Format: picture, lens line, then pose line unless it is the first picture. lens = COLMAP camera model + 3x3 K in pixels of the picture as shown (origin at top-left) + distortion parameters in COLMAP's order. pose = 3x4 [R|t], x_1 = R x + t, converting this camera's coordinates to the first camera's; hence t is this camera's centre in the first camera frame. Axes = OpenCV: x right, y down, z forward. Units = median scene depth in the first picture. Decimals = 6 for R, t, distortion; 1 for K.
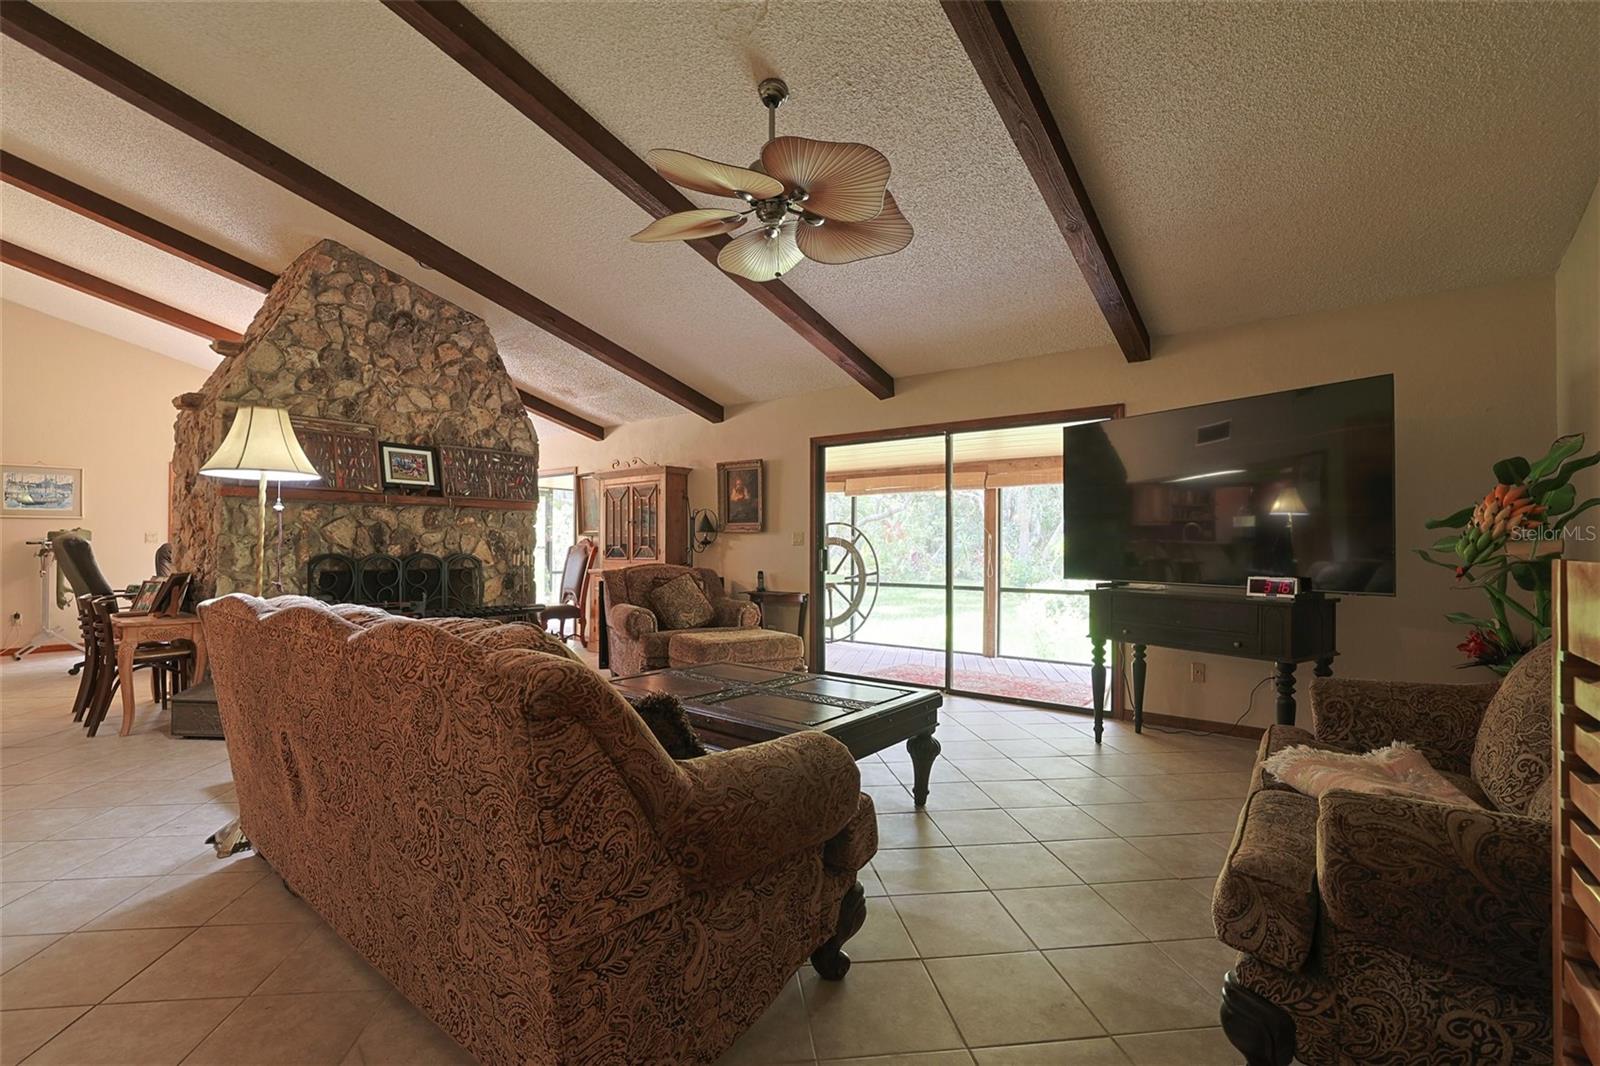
lens RADIAL K [[720.3, 0, 800.0], [0, 720.3, 533.0], [0, 0, 1]] dist [0.000359, 0.000172]
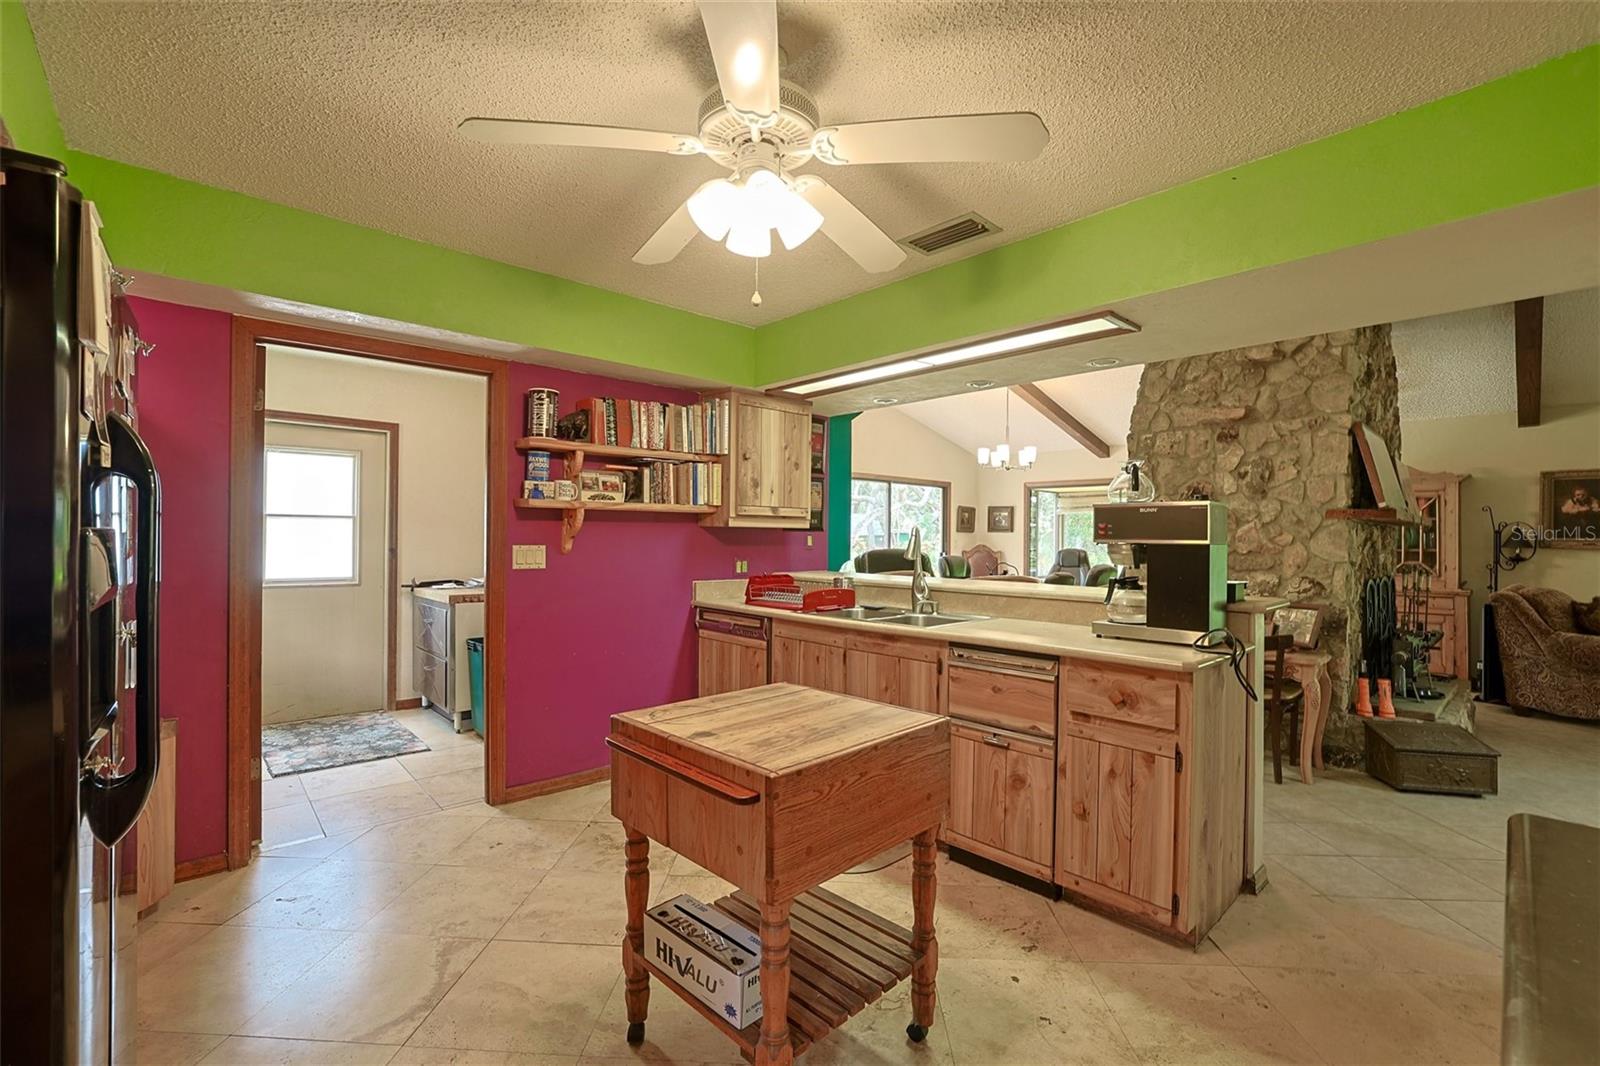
lens RADIAL K [[704.0, 0, 774.1], [0, 704.0, 536.8], [0, 0, 1]] dist [-0.002972, -0.000287]
pose [[0.986050, 0.005157, -0.166368, -1.120659], [-0.002308, 0.999848, 0.017310, -0.034778], [0.166432, -0.016685, 0.985912, -0.014067]]
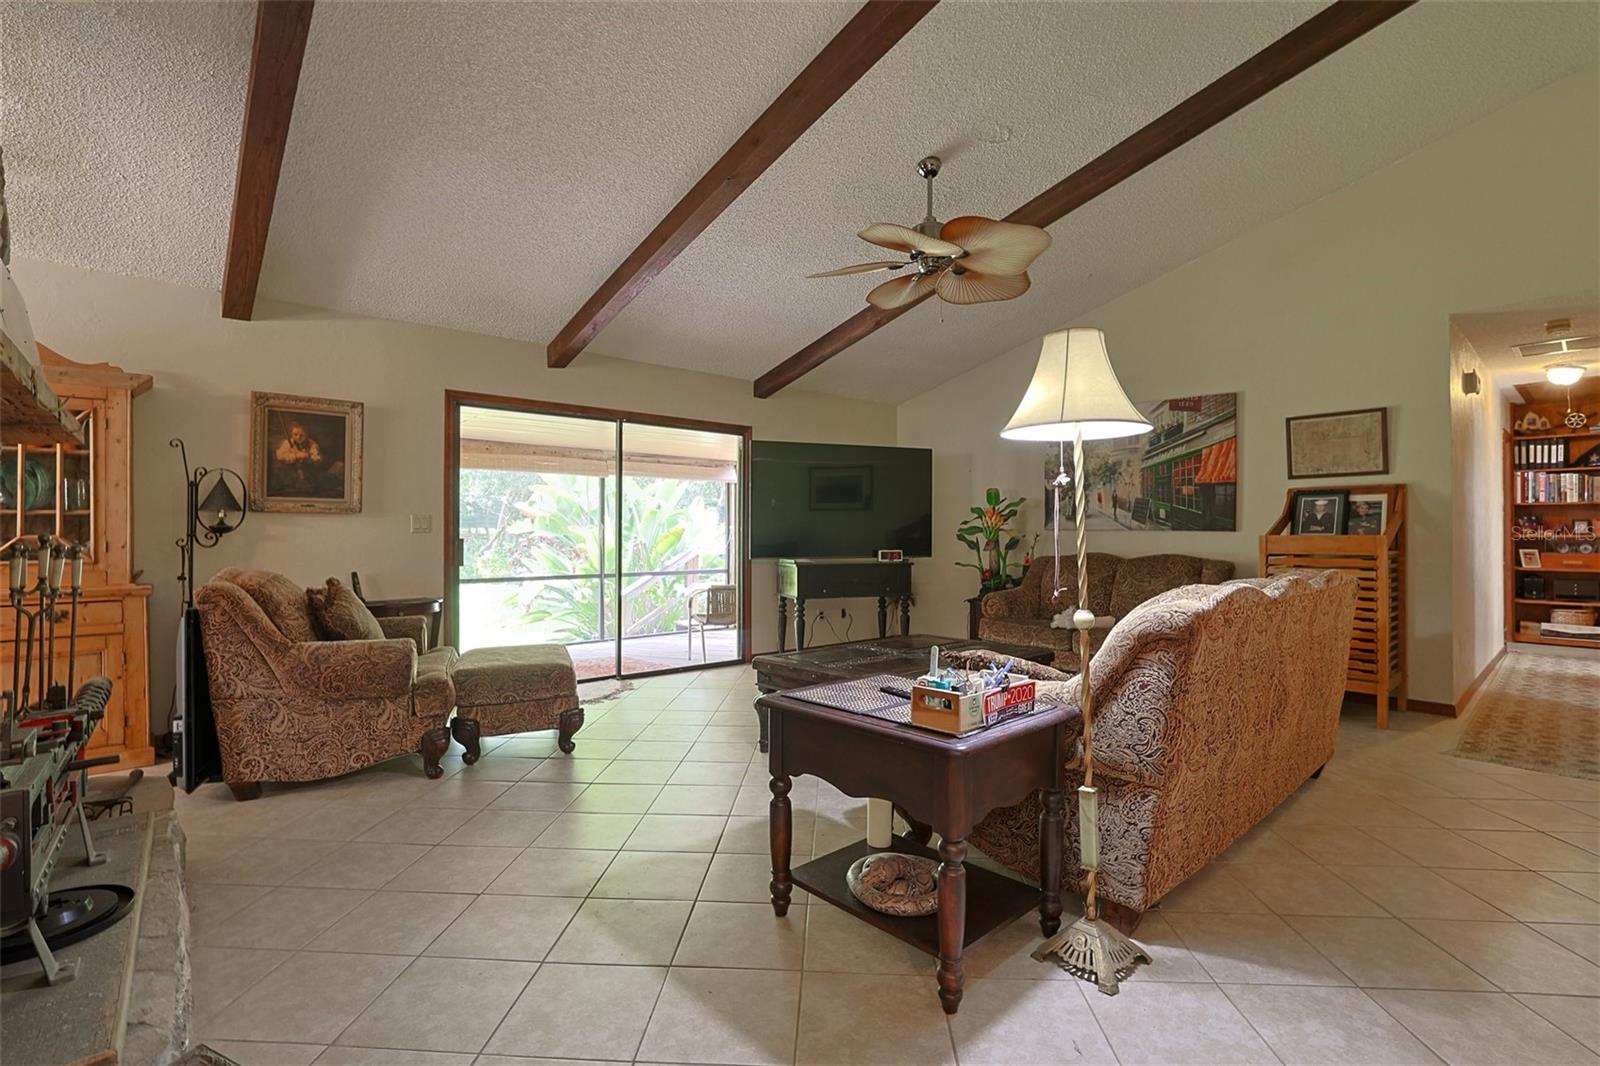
lens RADIAL K [[715.2, 0, 807.5], [0, 715.2, 525.4], [0, 0, 1]] dist [-0.023179, 0.000329]
pose [[0.169807, 0.006493, 0.985456, -0.737636], [-0.015946, 0.999865, -0.003840, 0.006723], [-0.985348, -0.015062, 0.169887, 0.575188]]
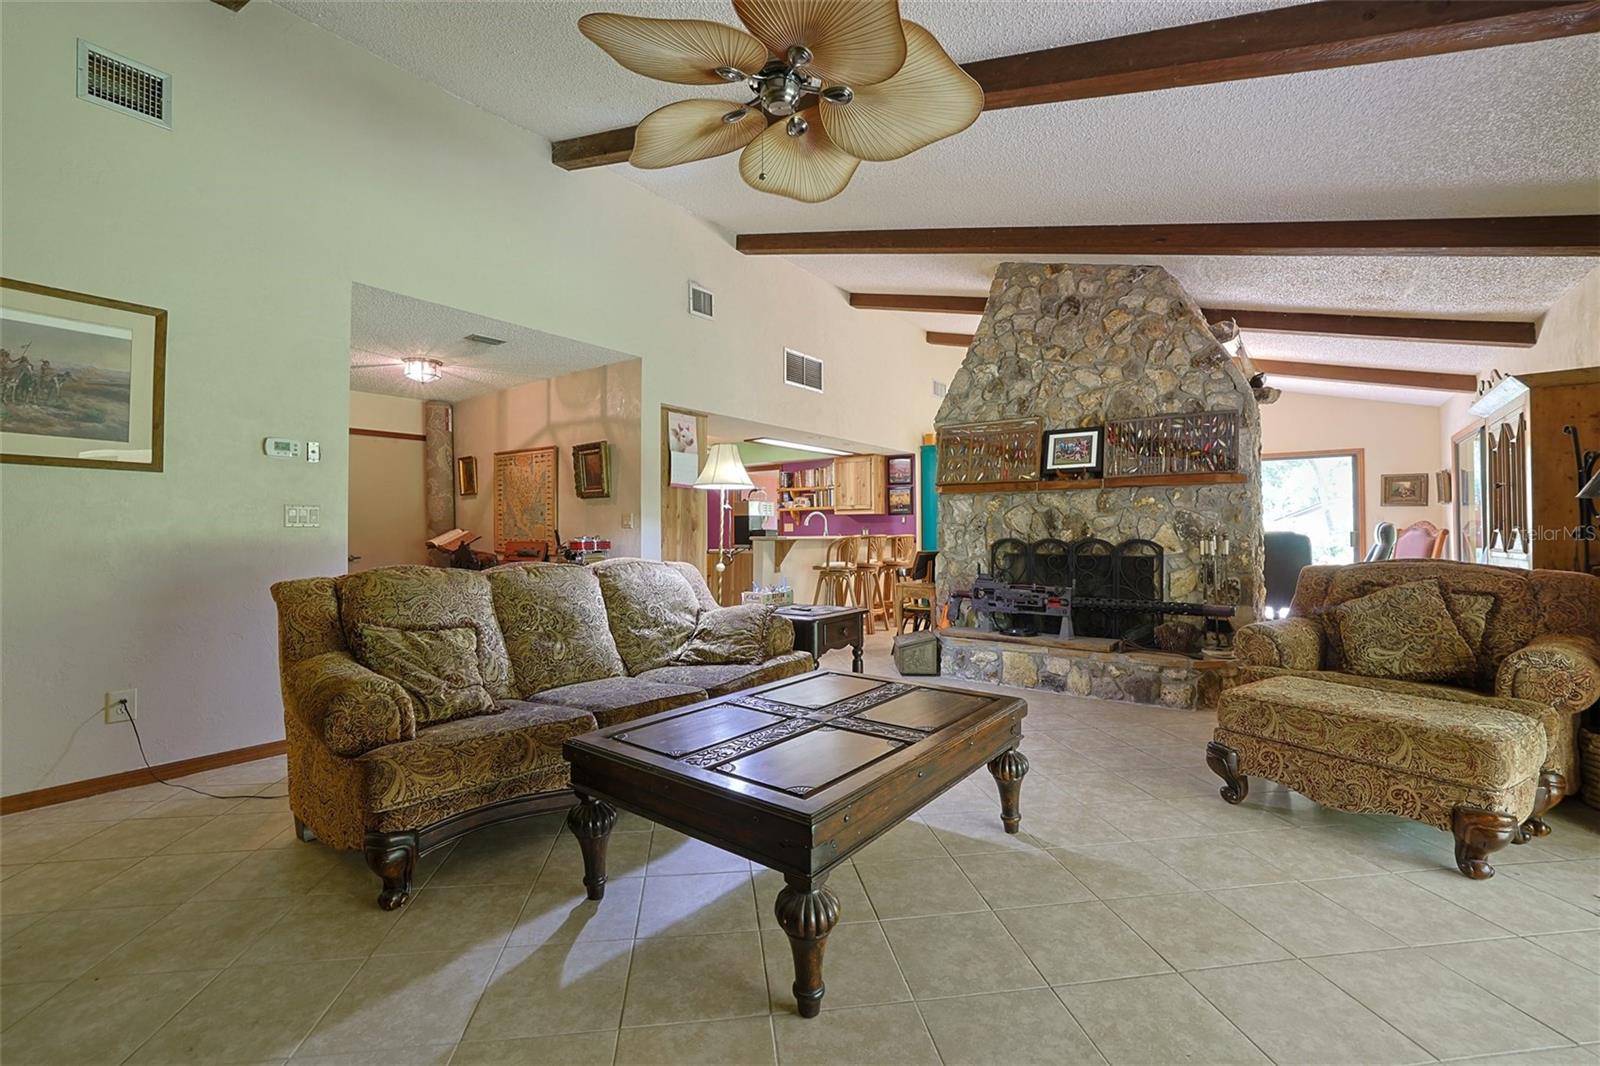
lens RADIAL K [[715.2, 0, 807.5], [0, 715.2, 525.4], [0, 0, 1]] dist [-0.023179, 0.000329]
pose [[0.002662, -0.015227, -0.999881, 0.406507], [0.020963, 0.999665, -0.015168, 0.016447], [0.999777, -0.020920, 0.002980, 0.590081]]
